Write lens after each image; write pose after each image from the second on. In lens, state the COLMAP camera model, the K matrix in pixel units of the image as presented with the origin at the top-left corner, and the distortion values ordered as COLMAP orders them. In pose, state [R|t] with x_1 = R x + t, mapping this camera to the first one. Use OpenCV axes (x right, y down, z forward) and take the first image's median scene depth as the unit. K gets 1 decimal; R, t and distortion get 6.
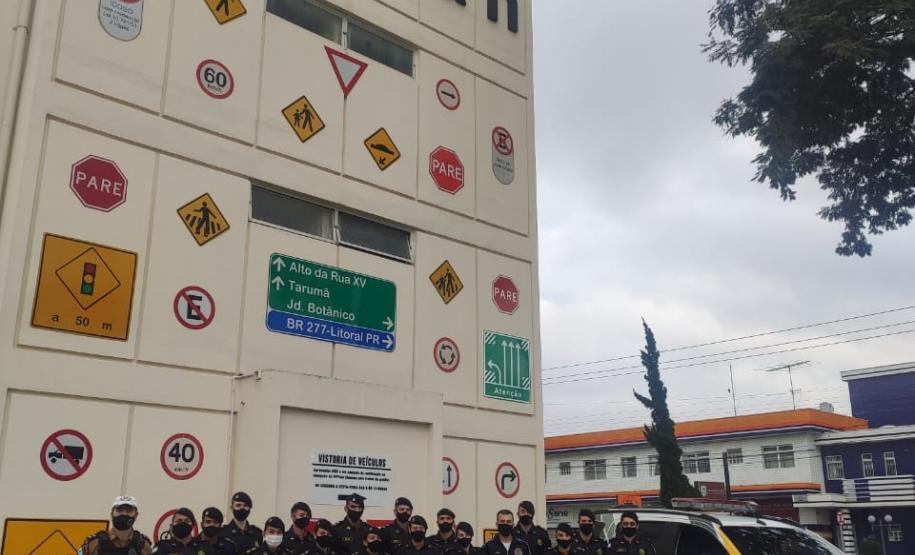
lens RADIAL K [[860.8, 0, 446.0], [0, 860.8, 276.8], [0, 0, 1]] dist [0.058589, -0.023467]
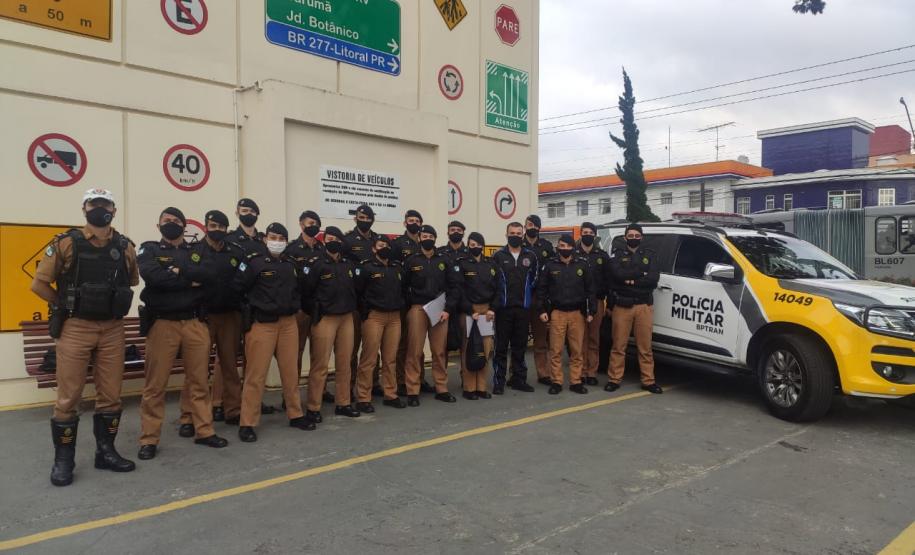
lens RADIAL K [[661.8, 0, 457.5], [0, 661.8, 277.5], [0, 0, 1]] dist [0.006427, 0.002379]
pose [[0.999401, 0.000281, 0.034602, -0.021292], [-0.010963, 0.951023, 0.308926, 0.078992], [-0.032820, -0.309120, 0.950456, 0.209846]]
